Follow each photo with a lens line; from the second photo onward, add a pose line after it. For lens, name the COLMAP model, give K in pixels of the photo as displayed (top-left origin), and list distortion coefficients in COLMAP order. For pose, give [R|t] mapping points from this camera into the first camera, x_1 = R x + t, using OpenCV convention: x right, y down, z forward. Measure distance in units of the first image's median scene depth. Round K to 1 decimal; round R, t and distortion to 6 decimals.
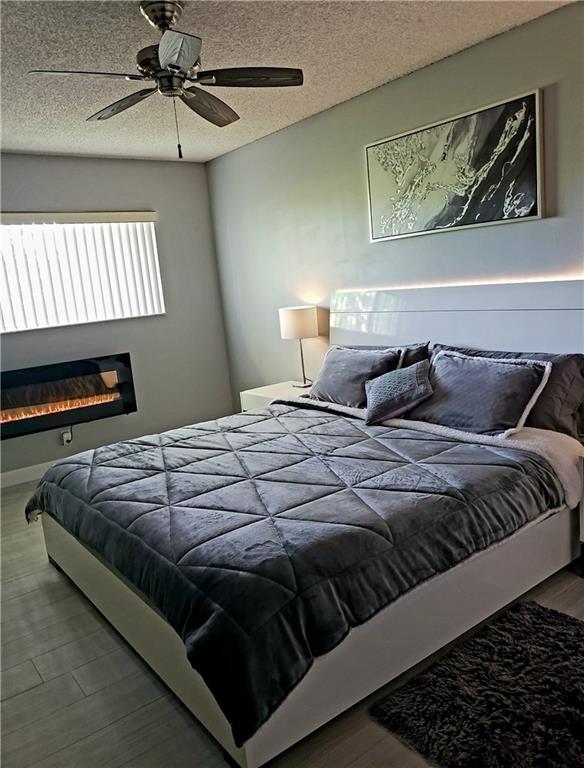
lens RADIAL K [[597.3, 0, 291.8], [0, 597.3, 386.5], [0, 0, 1]] dist [-0.005709, 0.002143]
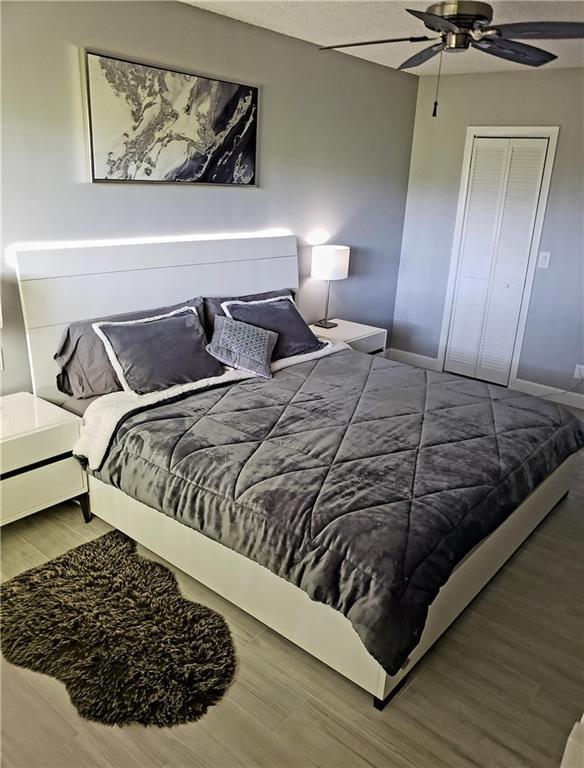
lens RADIAL K [[597.3, 0, 292.7], [0, 597.3, 385.2], [0, 0, 1]] dist [-0.005709, 0.002143]
pose [[-0.191896, -0.257619, 0.947000, -0.901557], [0.134435, 0.948937, 0.285387, -0.222134], [-0.972164, 0.182075, -0.147464, 1.133464]]
